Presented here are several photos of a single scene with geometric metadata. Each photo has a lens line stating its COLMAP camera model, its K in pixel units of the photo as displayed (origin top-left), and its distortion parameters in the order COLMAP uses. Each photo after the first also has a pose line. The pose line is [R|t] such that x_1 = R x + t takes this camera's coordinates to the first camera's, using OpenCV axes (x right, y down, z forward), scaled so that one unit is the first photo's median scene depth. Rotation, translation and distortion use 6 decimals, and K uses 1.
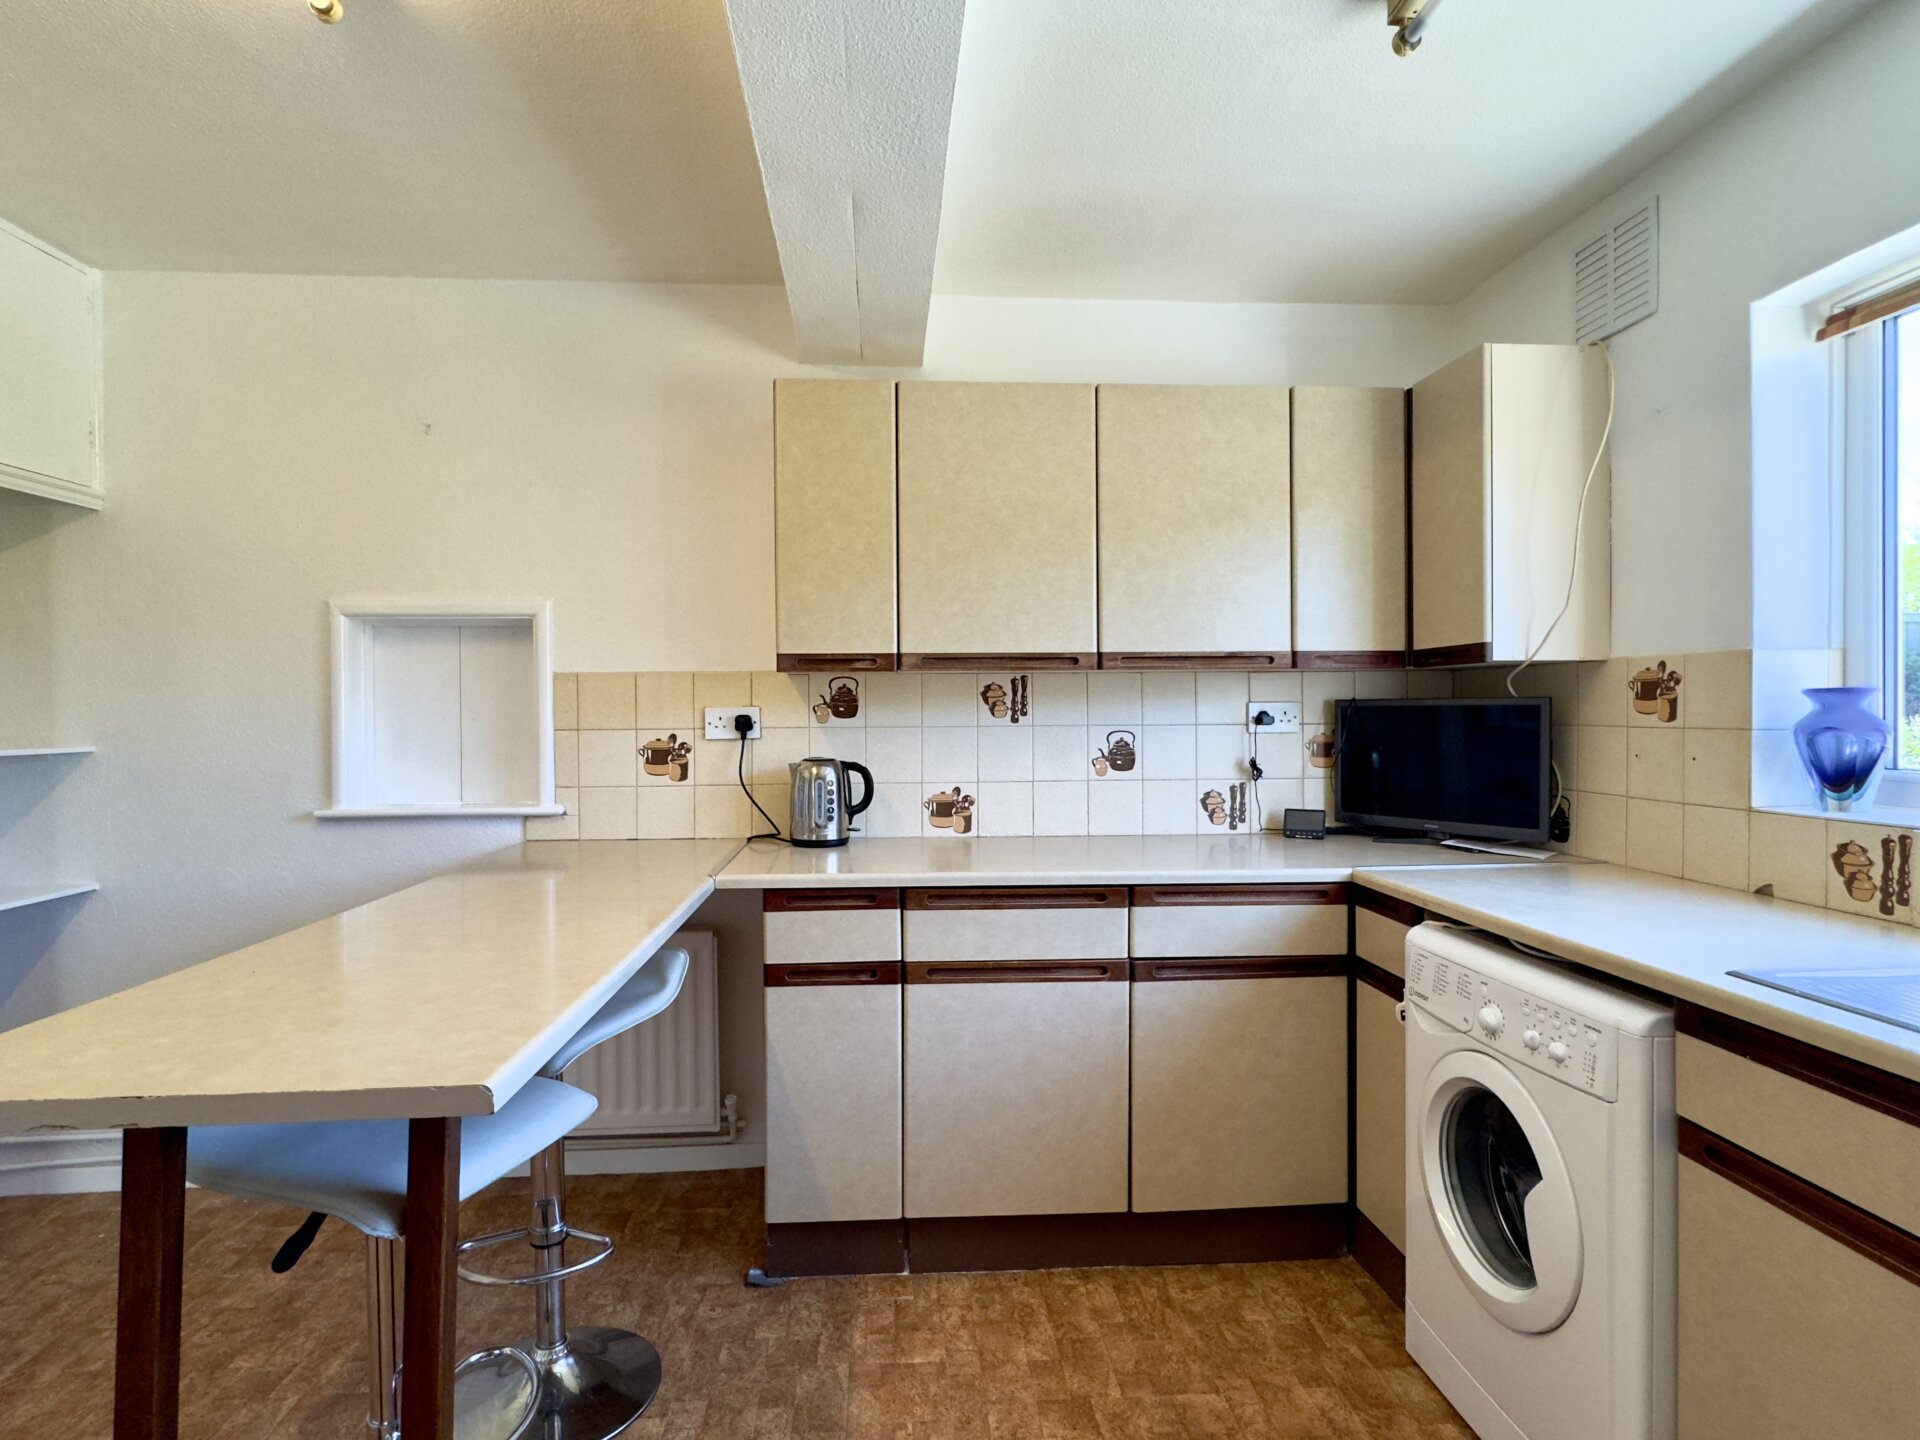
lens RADIAL K [[984.5, 0, 949.6], [0, 984.5, 719.9], [0, 0, 1]] dist [-0.002822, 0.000157]
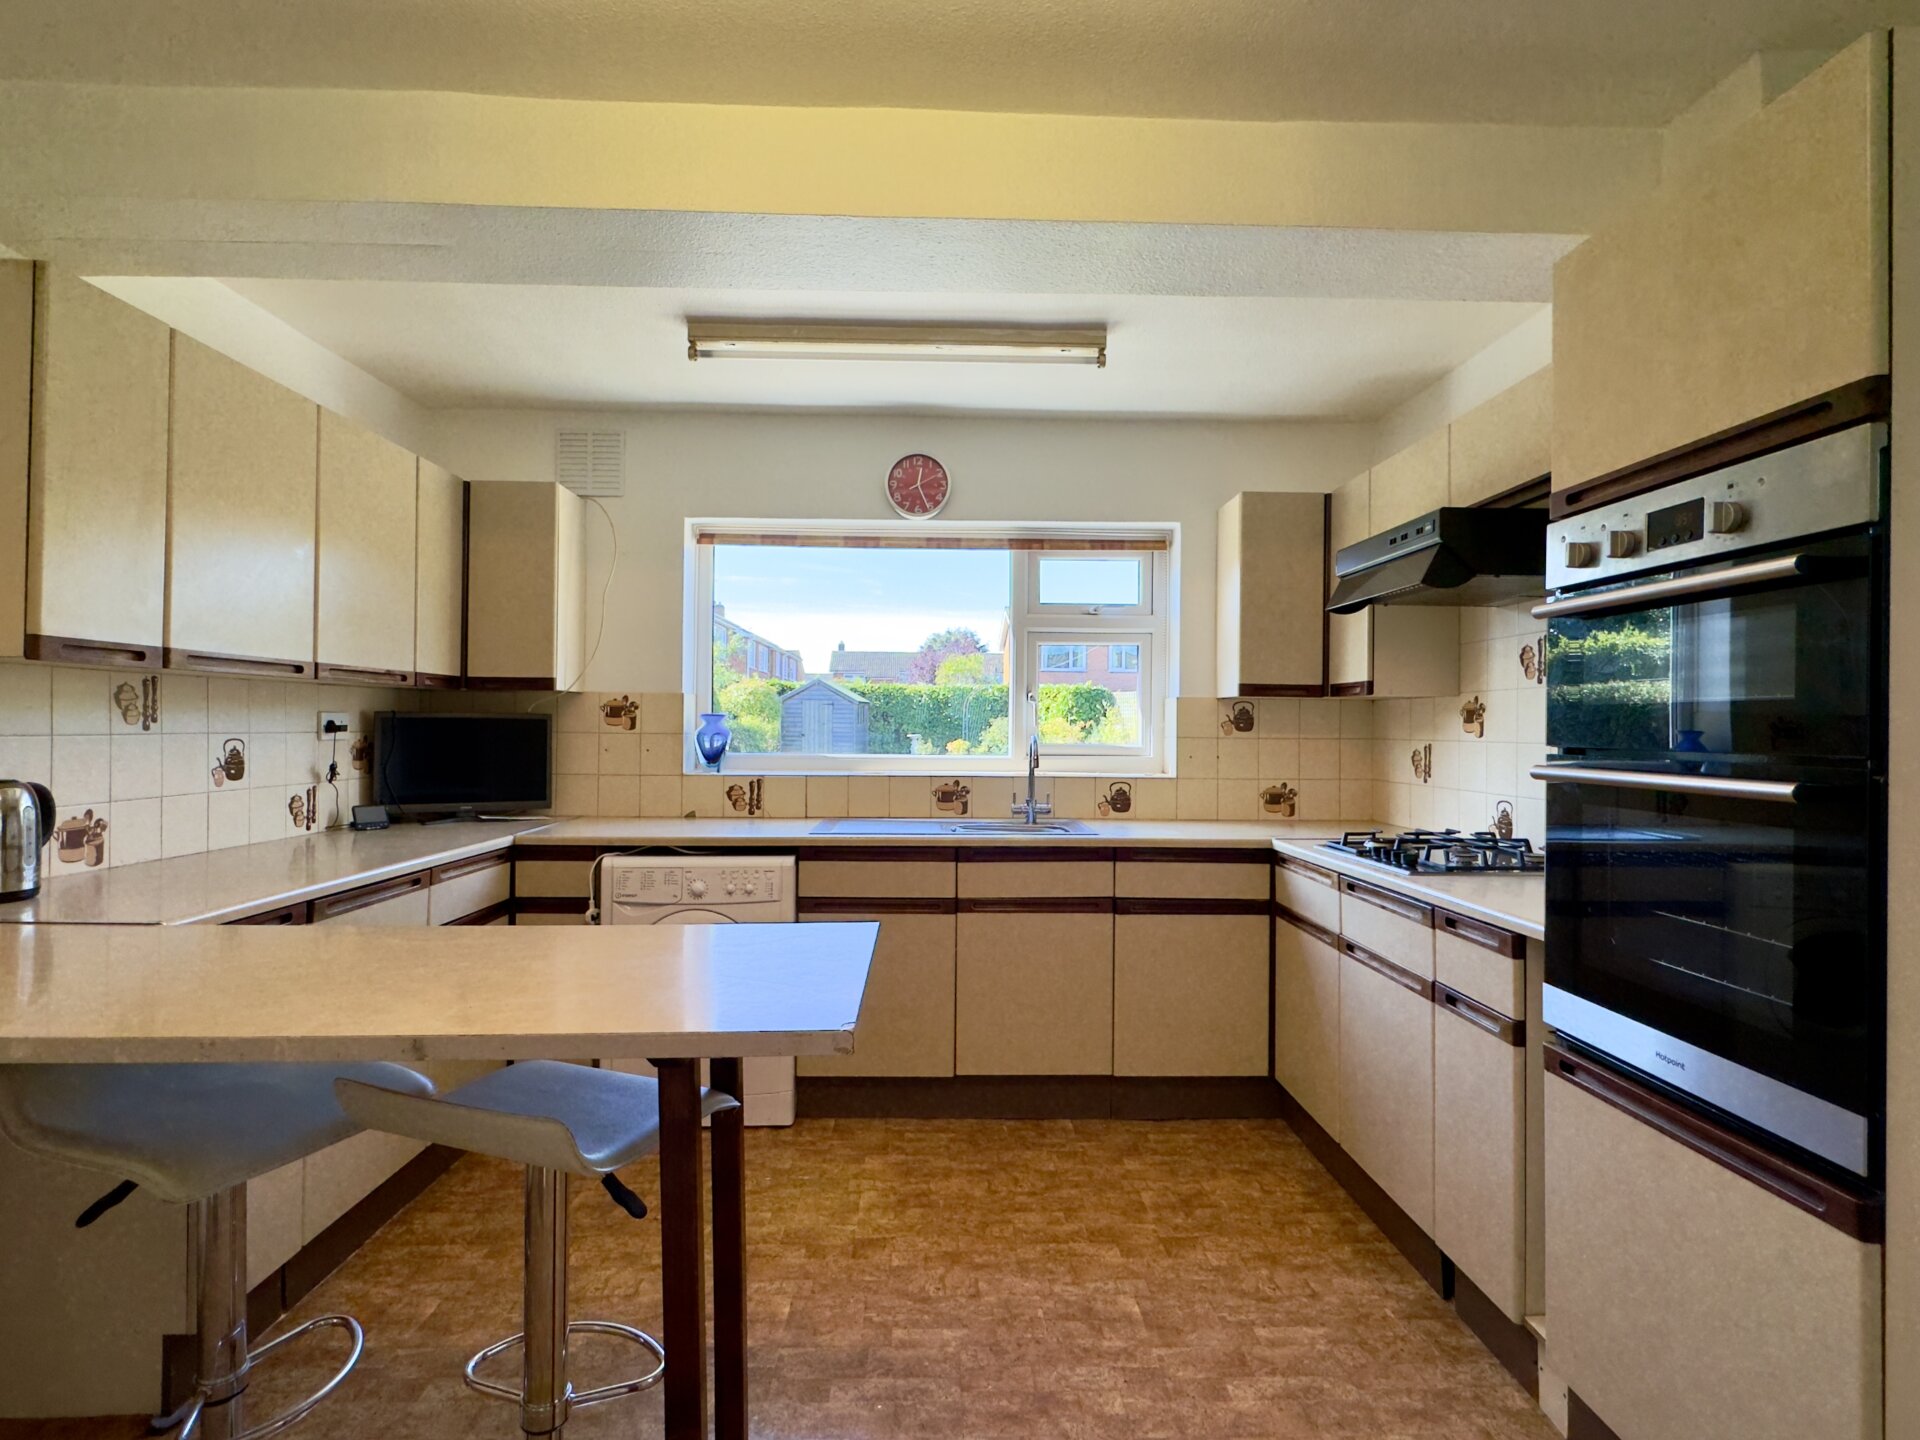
lens RADIAL K [[984.5, 0, 956.7], [0, 984.5, 718.4], [0, 0, 1]] dist [-0.002822, 0.000157]
pose [[0.040497, 0.013646, 0.999086, -0.849656], [-0.001740, 0.999906, -0.013587, 0.003189], [-0.999178, -0.001188, 0.040517, 0.281478]]
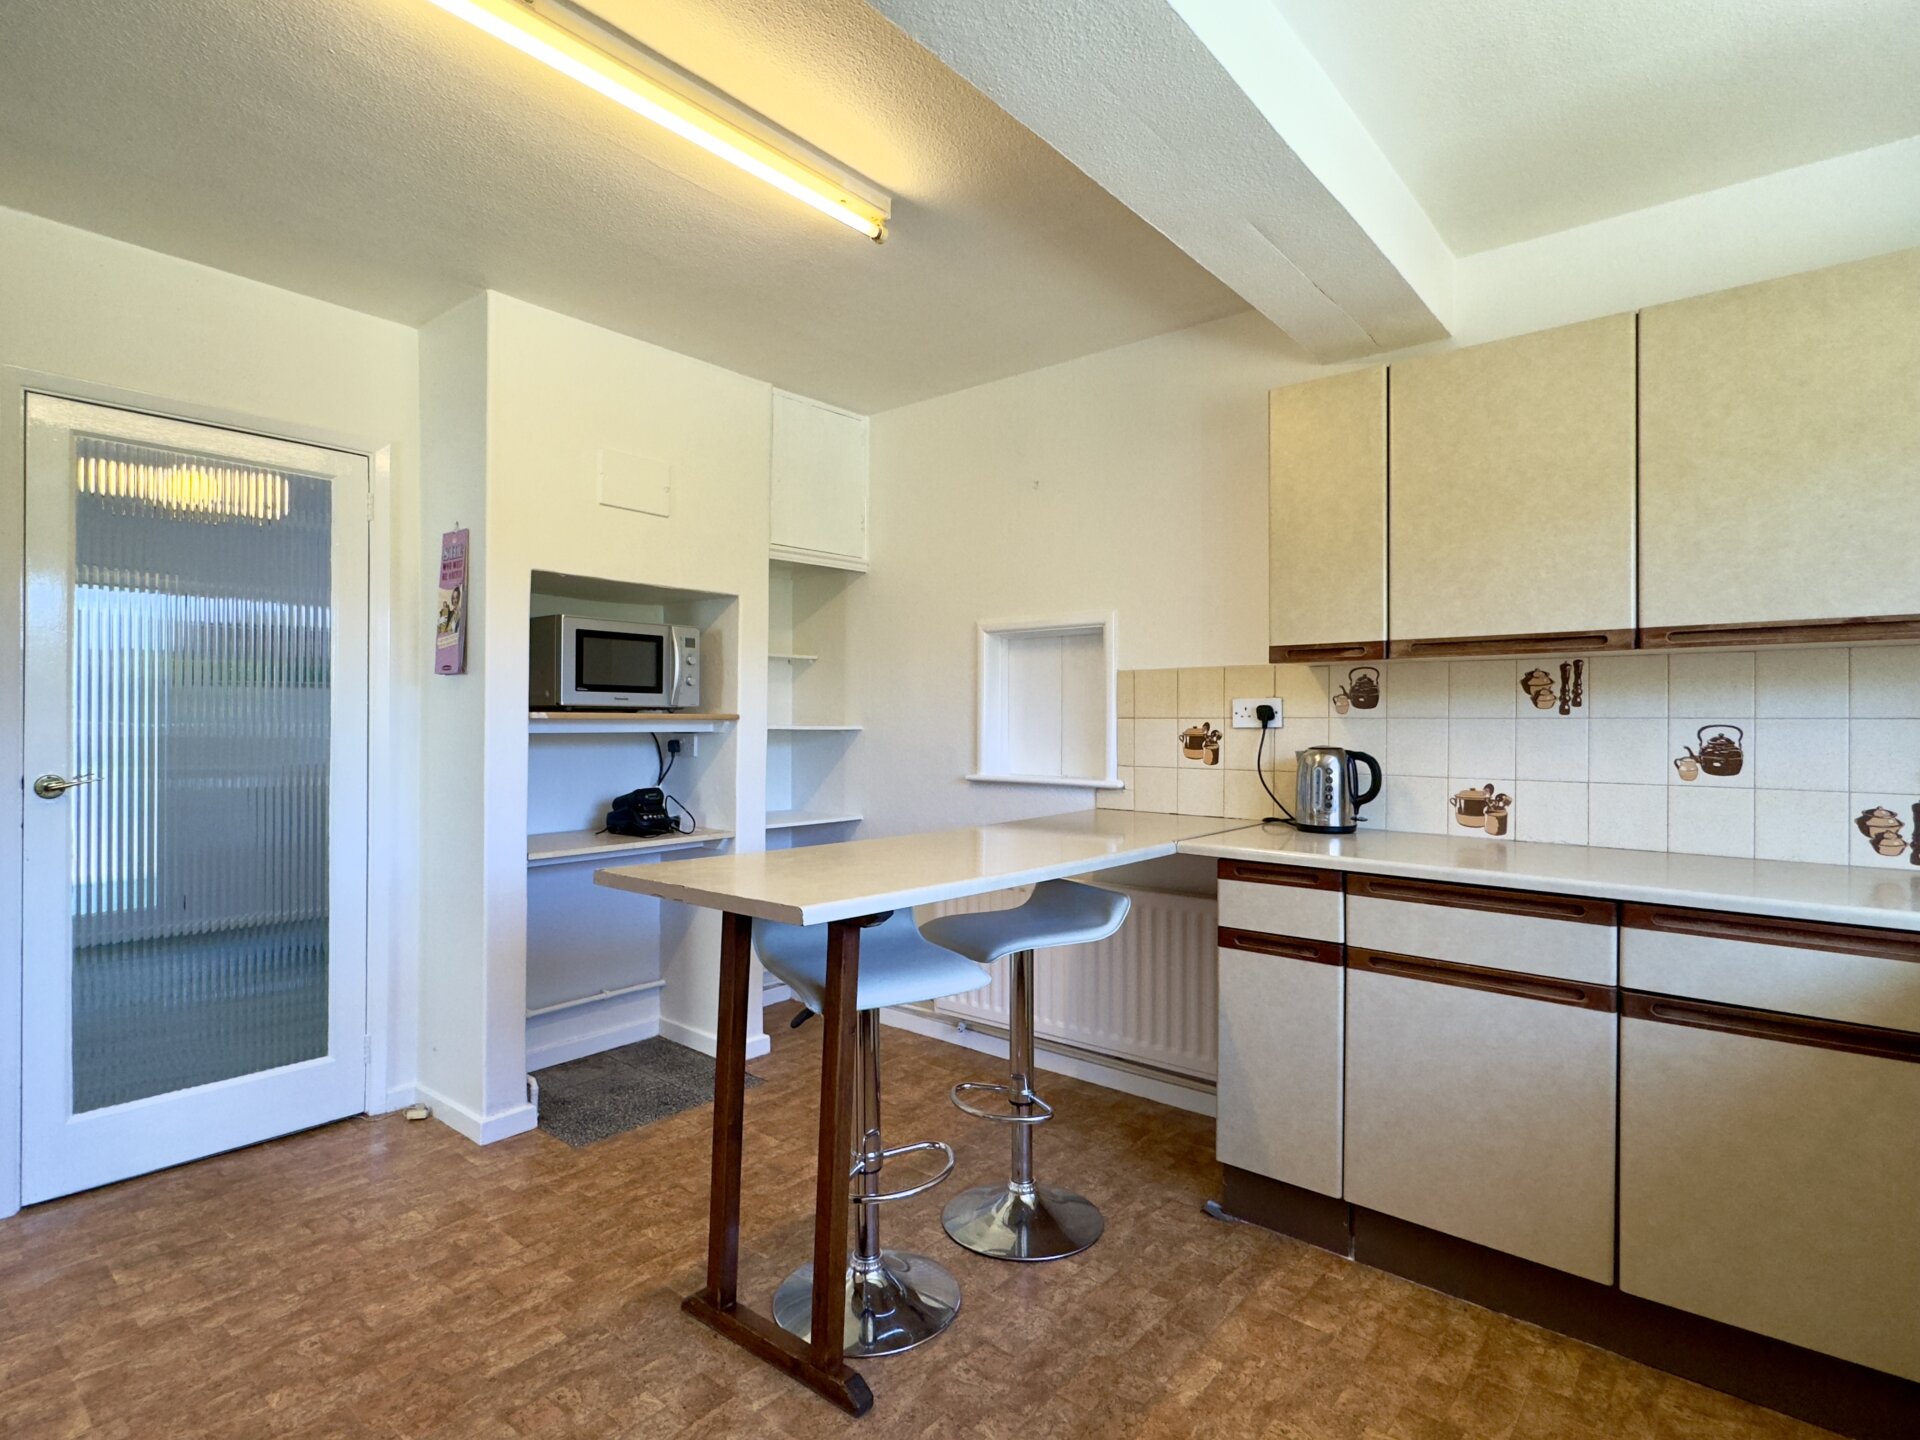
lens RADIAL K [[984.5, 0, 951.4], [0, 984.5, 718.4], [0, 0, 1]] dist [-0.002822, 0.000157]
pose [[0.718385, 0.007863, -0.695601, 0.313251], [-0.015026, 0.999878, -0.004215, 0.020450], [0.695483, 0.013480, 0.718416, -0.007708]]
